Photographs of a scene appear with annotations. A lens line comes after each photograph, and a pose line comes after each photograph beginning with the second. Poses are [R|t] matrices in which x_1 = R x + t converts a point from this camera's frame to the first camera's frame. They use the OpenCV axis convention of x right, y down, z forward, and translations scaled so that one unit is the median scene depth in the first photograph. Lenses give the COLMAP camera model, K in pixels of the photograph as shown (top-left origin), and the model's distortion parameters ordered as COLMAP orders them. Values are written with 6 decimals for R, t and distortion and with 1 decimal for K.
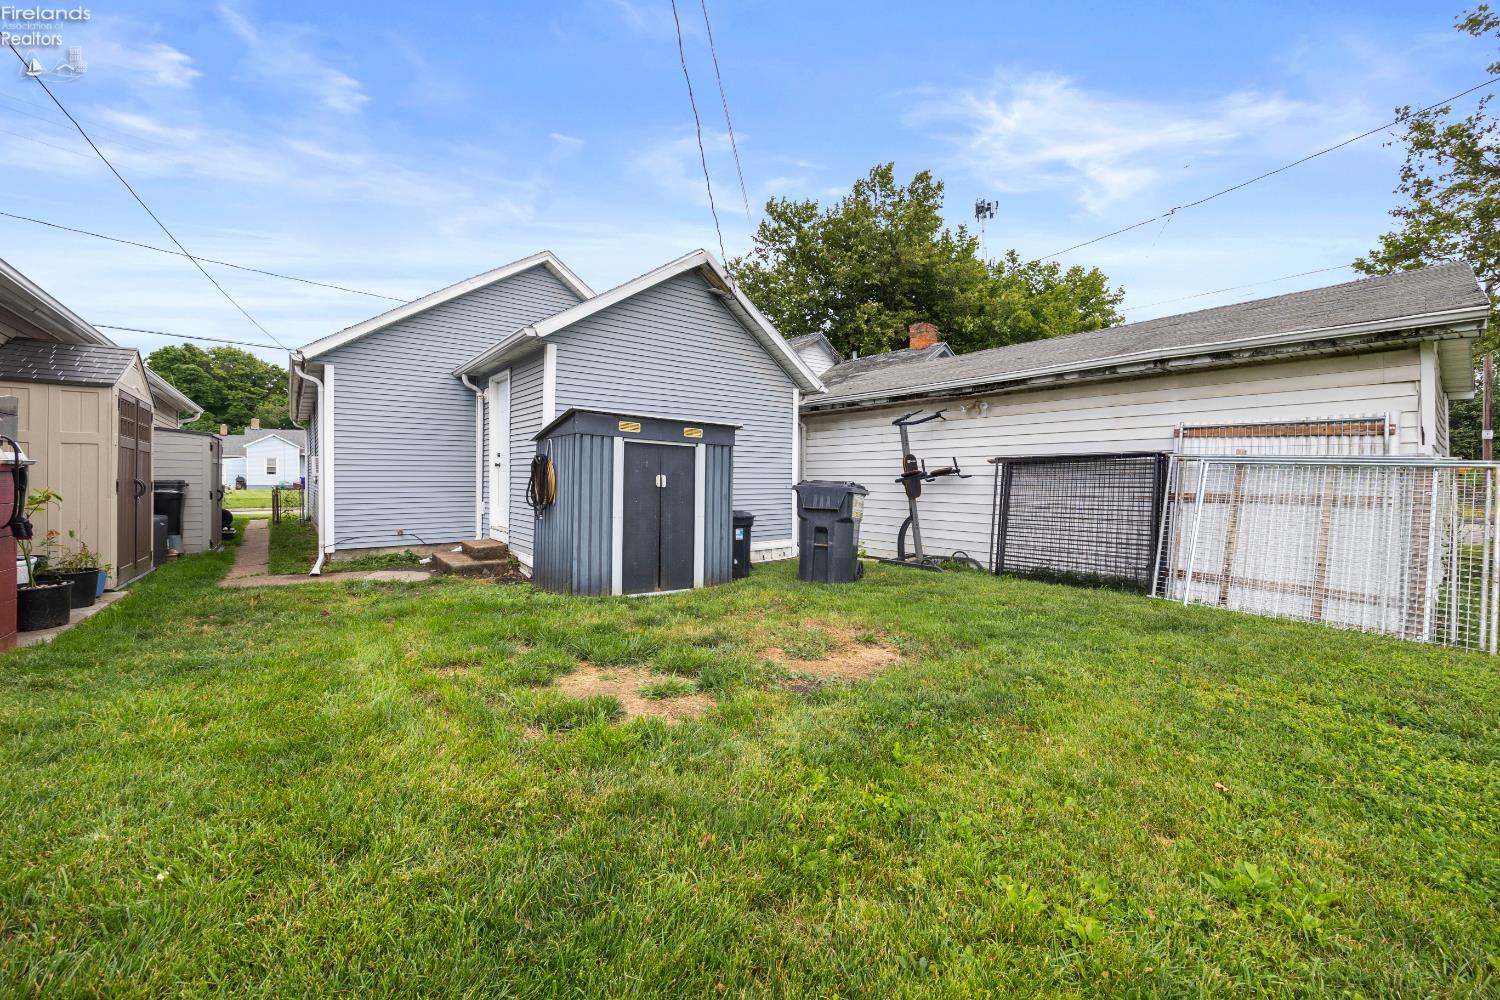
lens RADIAL K [[590.9, 0, 750.0], [0, 590.9, 500.0], [0, 0, 1]] dist [-0.000666, -0.000061]
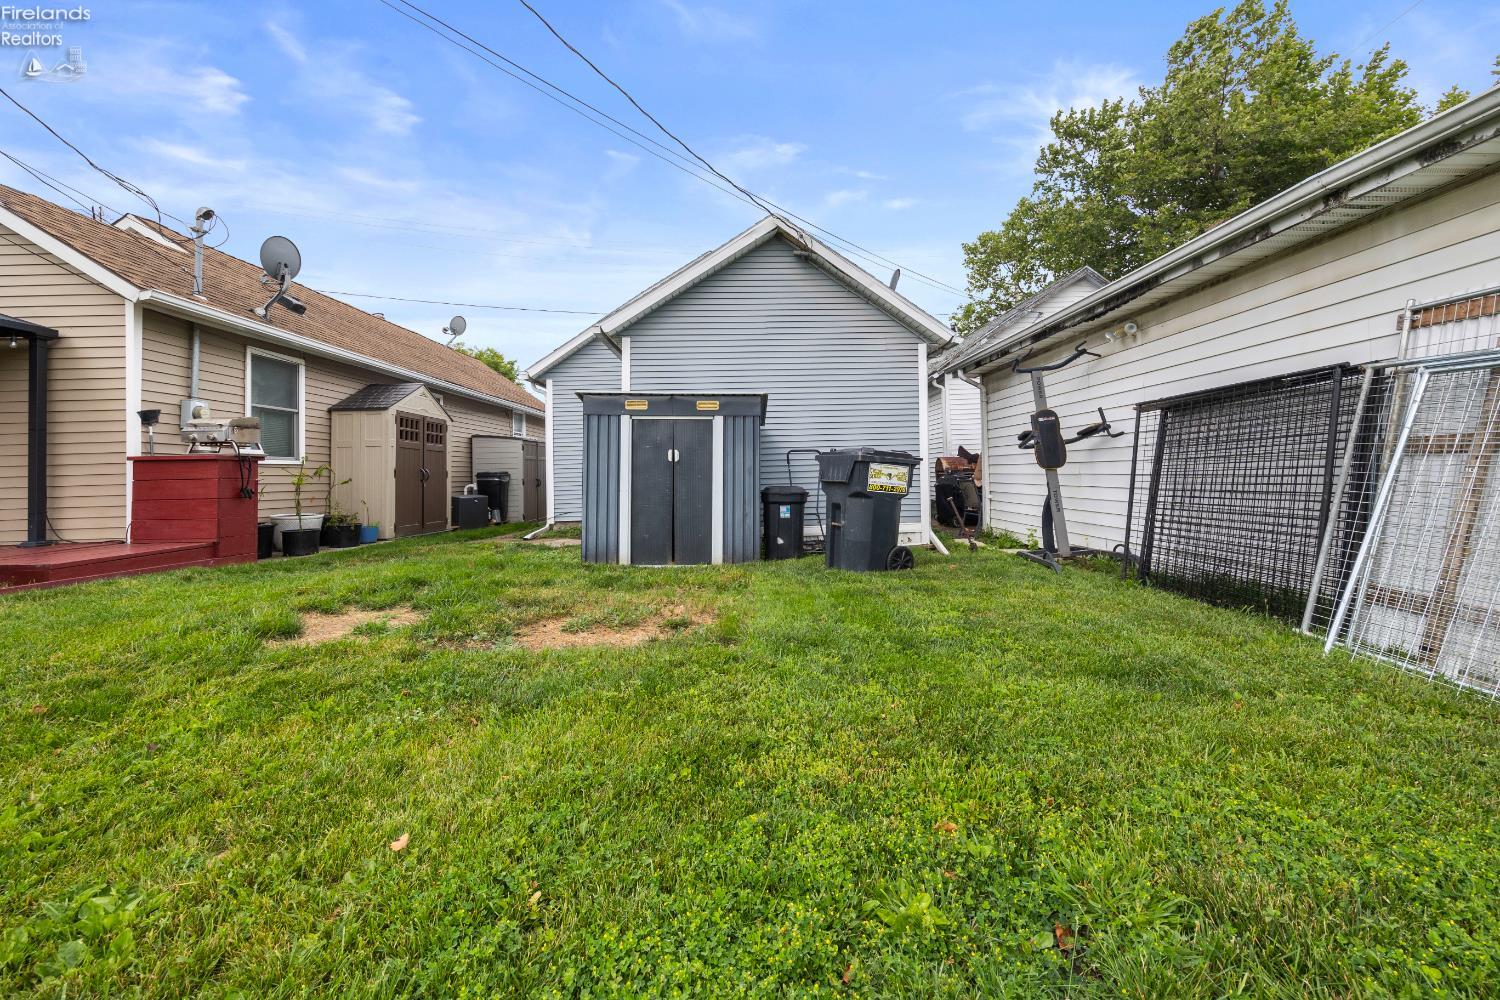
lens RADIAL K [[607.7, 0, 752.1], [0, 607.7, 478.9], [0, 0, 1]] dist [-0.000769, -0.000087]
pose [[0.809650, -0.018906, -0.586609, 0.545551], [0.006488, 0.999708, -0.023266, 0.031577], [0.586878, 0.015032, 0.809536, 0.226352]]
